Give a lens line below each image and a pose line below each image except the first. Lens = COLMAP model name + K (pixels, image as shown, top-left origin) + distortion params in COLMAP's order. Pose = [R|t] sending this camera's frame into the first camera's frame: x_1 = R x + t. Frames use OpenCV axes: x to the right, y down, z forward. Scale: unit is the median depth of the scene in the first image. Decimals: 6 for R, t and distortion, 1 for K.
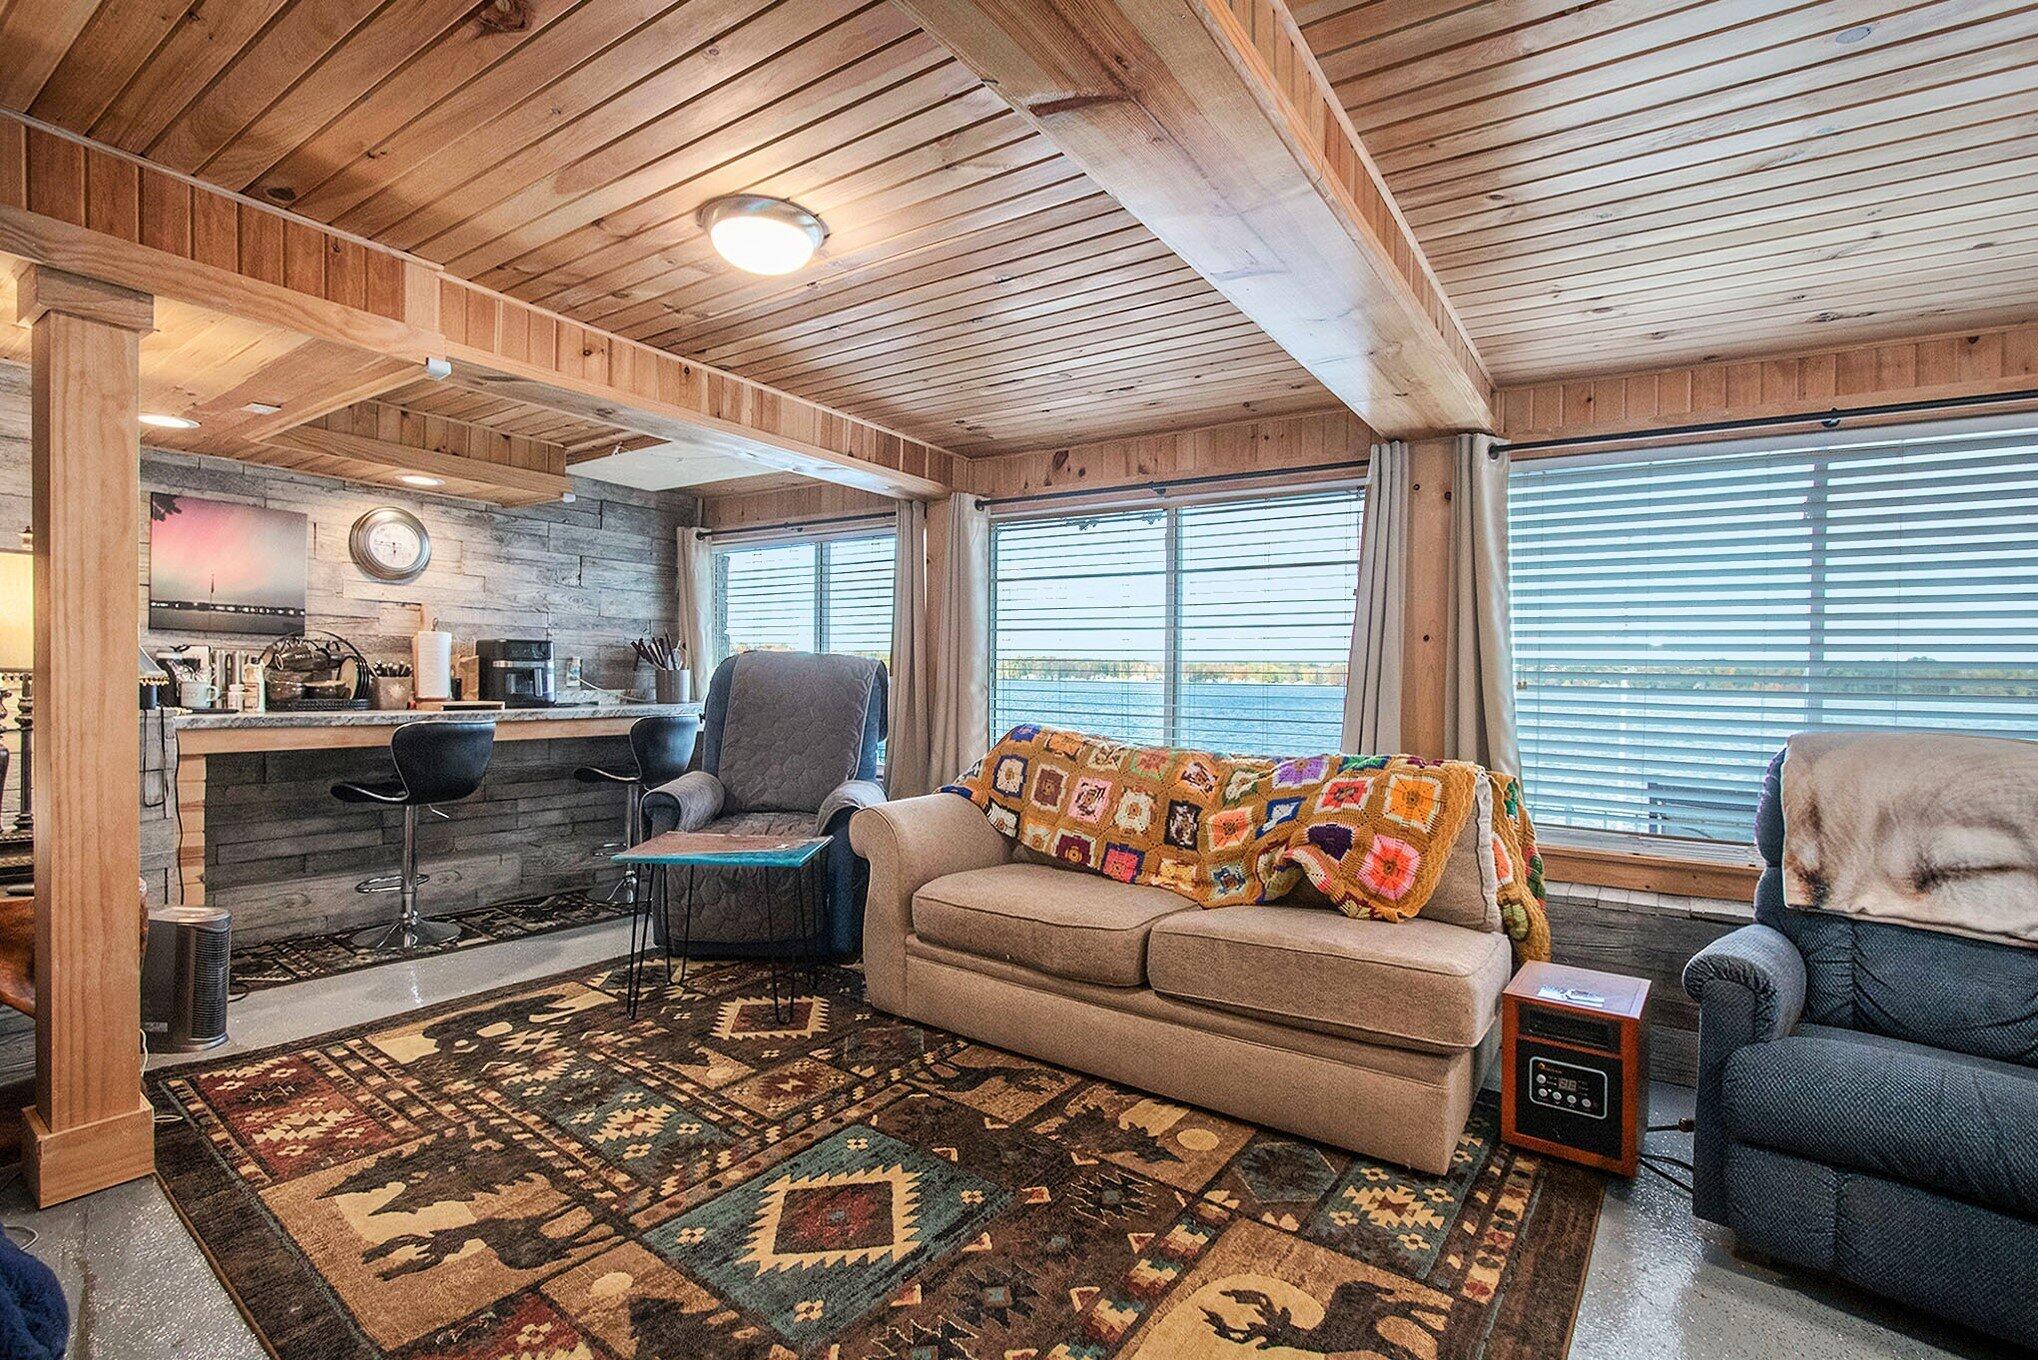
lens RADIAL K [[964.9, 0, 963.8], [0, 964.9, 679.9], [0, 0, 1]] dist [-0.002877, -0.000431]
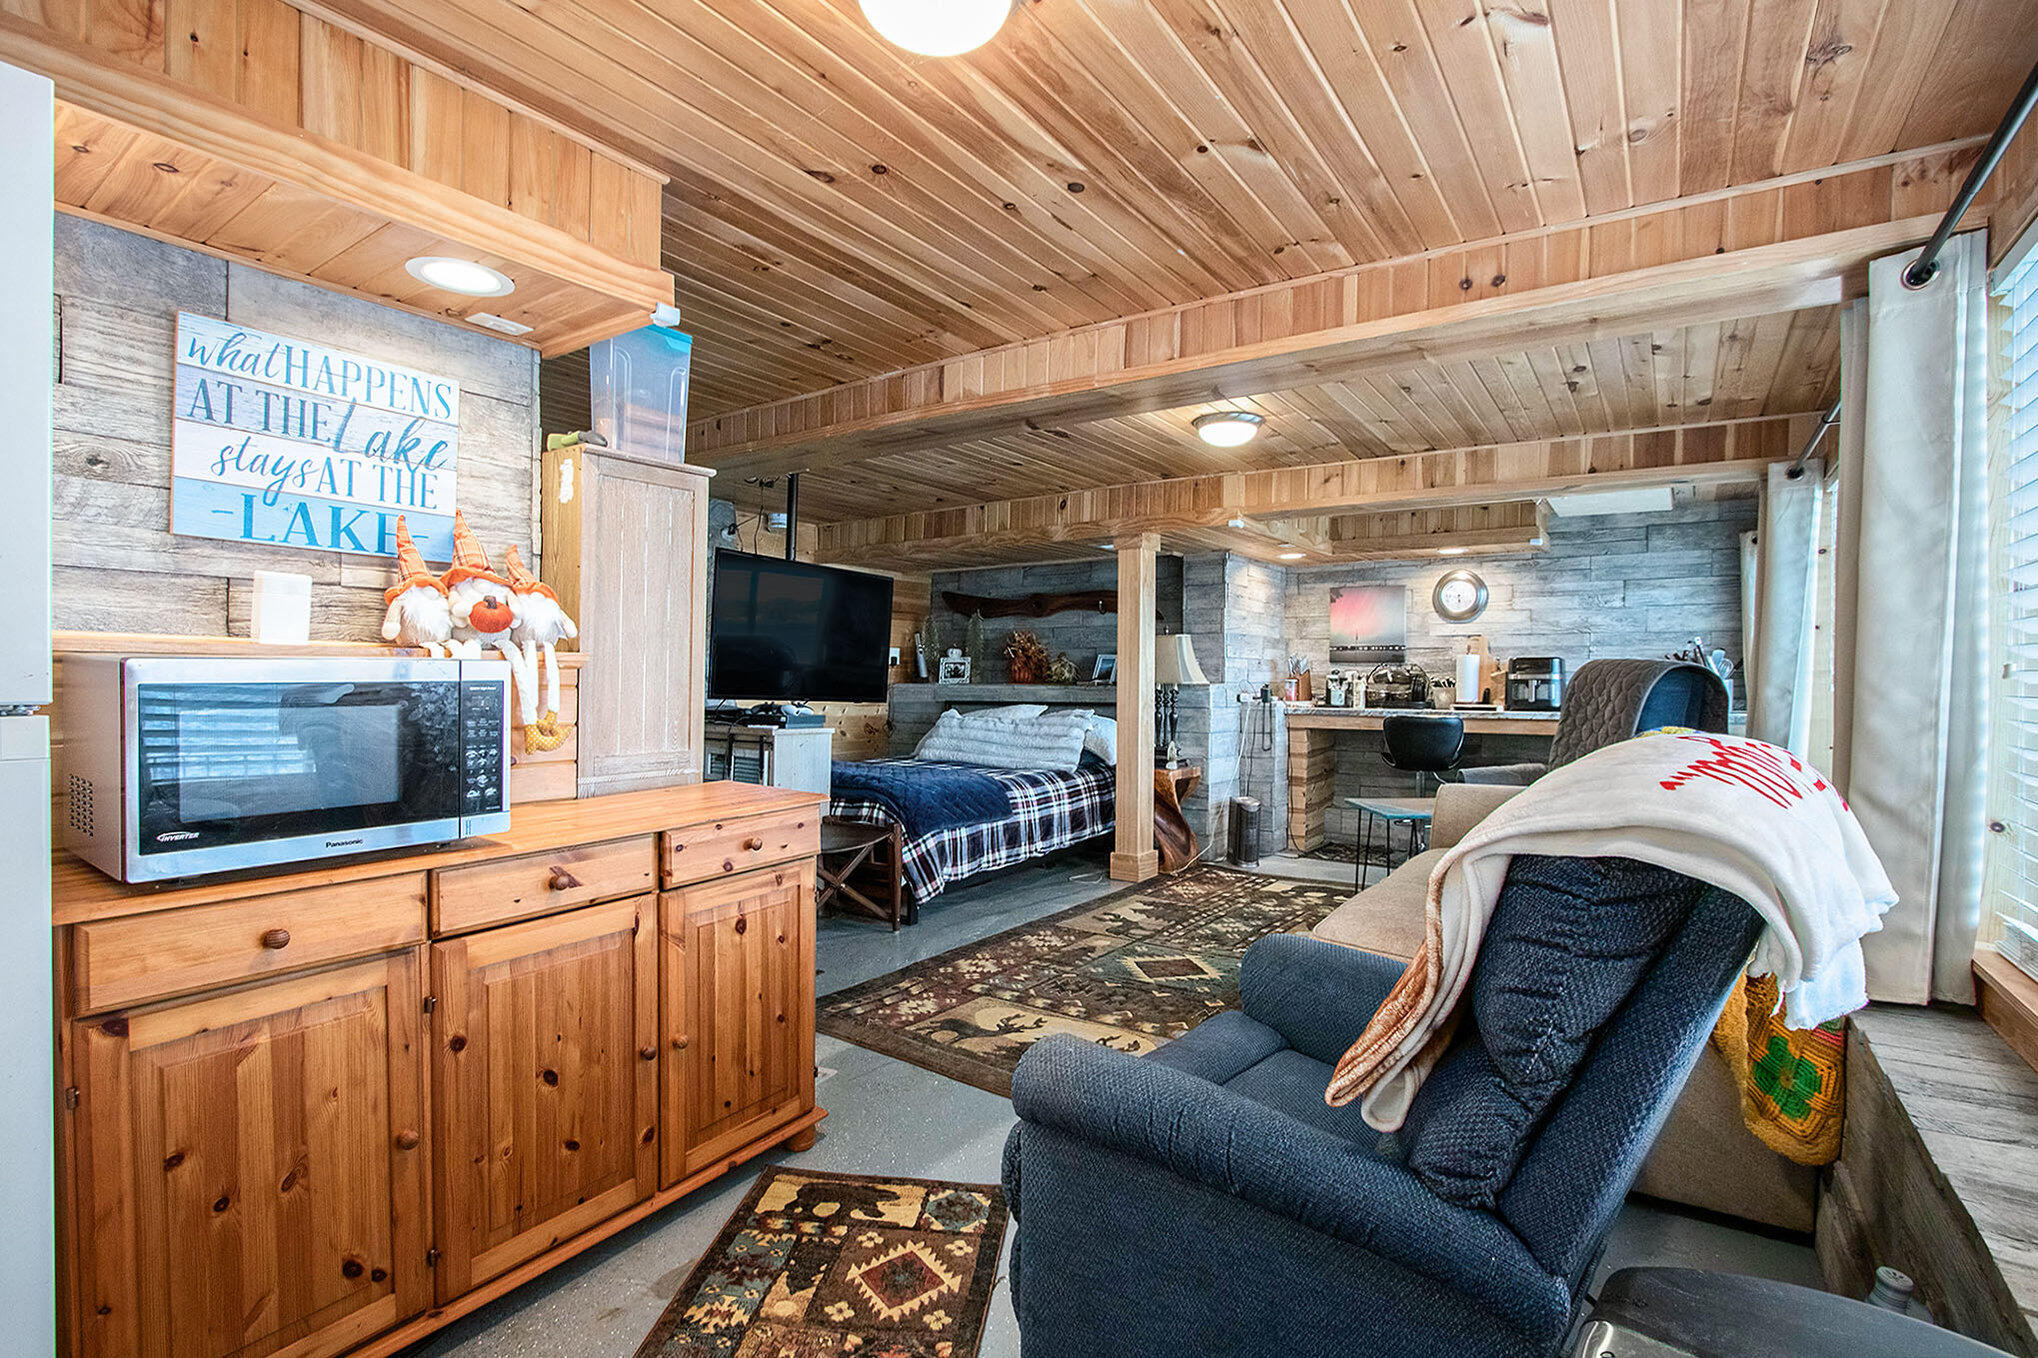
lens RADIAL K [[909.8, 0, 1019.0], [0, 909.8, 679.0], [0, 0, 1]] dist [0.018603, 0.000017]
pose [[0.025439, -0.018526, -0.999505, 1.202570], [-0.008179, 0.999791, -0.018740, 0.024251], [0.999643, 0.008652, 0.025283, 0.485076]]
